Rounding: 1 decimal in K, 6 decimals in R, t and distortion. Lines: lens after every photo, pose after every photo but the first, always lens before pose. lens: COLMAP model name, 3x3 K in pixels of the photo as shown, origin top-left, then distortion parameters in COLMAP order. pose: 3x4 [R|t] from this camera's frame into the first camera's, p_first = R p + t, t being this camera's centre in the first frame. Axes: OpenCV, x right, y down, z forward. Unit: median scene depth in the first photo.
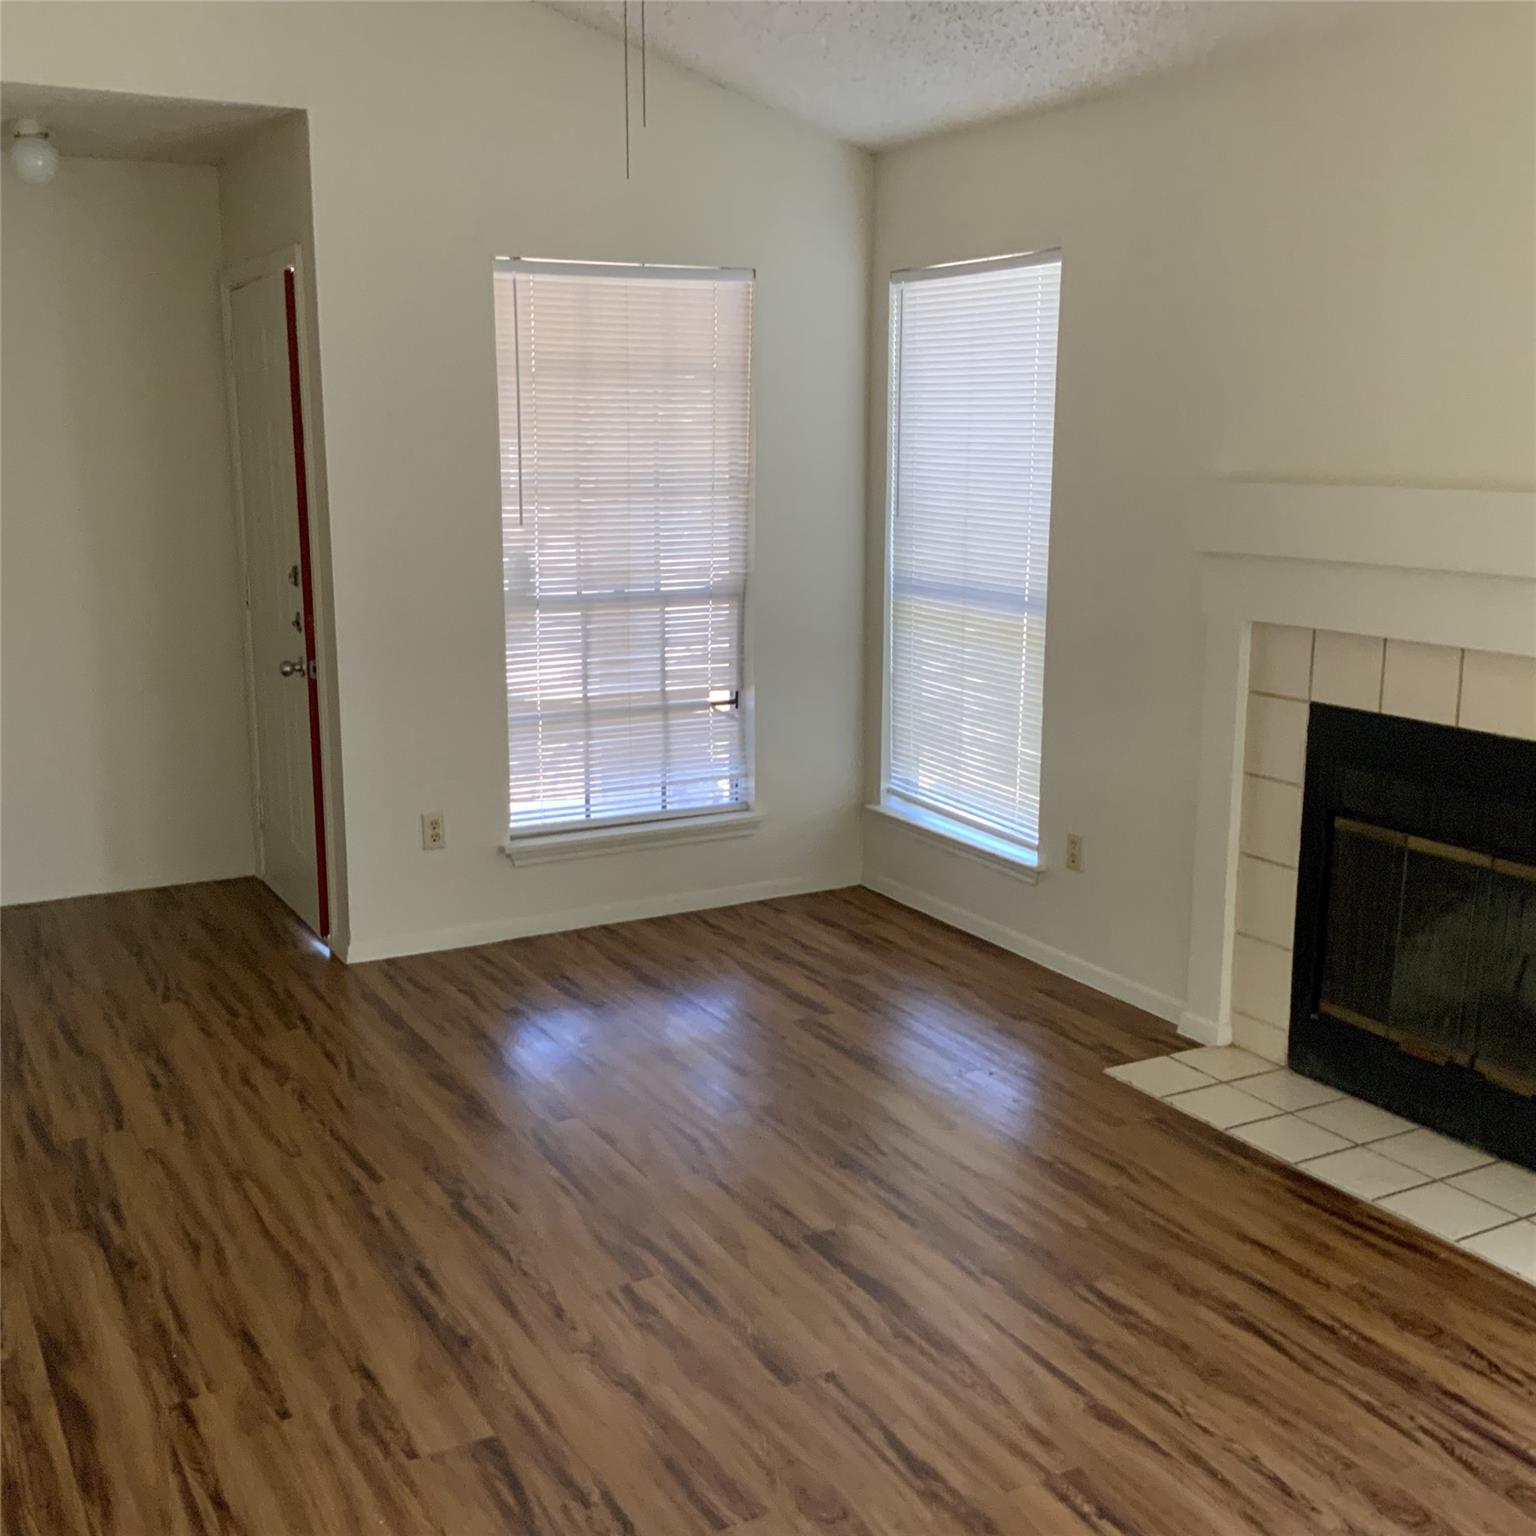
lens RADIAL K [[1697.7, 0, 768.0], [0, 1697.7, 768.0], [0, 0, 1]] dist [0.100092, 0.000161]
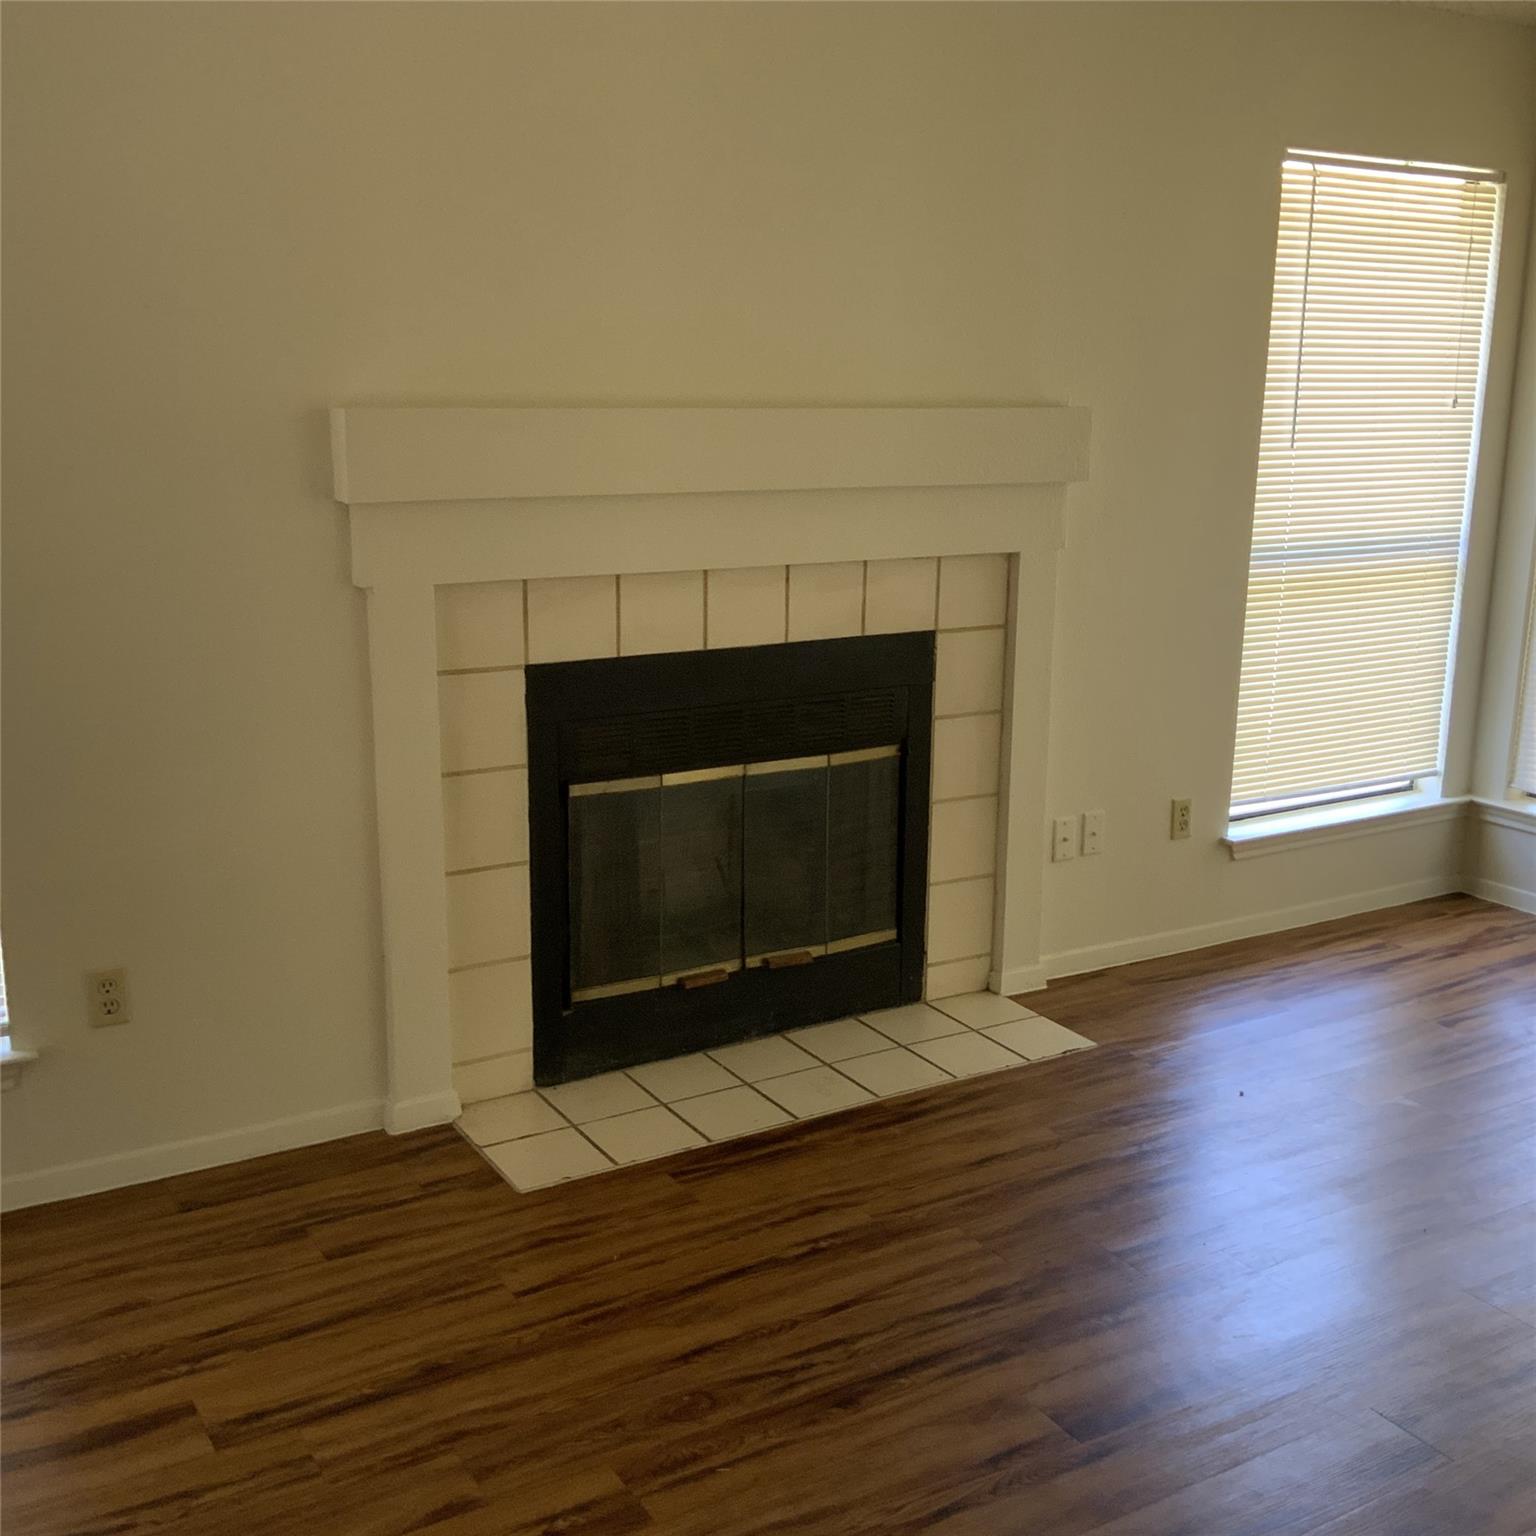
lens RADIAL K [[1678.7, 0, 769.4], [0, 1678.7, 826.4], [0, 0, 1]] dist [-0.001926, 0.007914]
pose [[-0.041371, -0.275931, 0.960287, -0.505273], [0.175662, 0.944130, 0.278856, -0.174127], [-0.983581, 0.180223, 0.009411, 0.897633]]
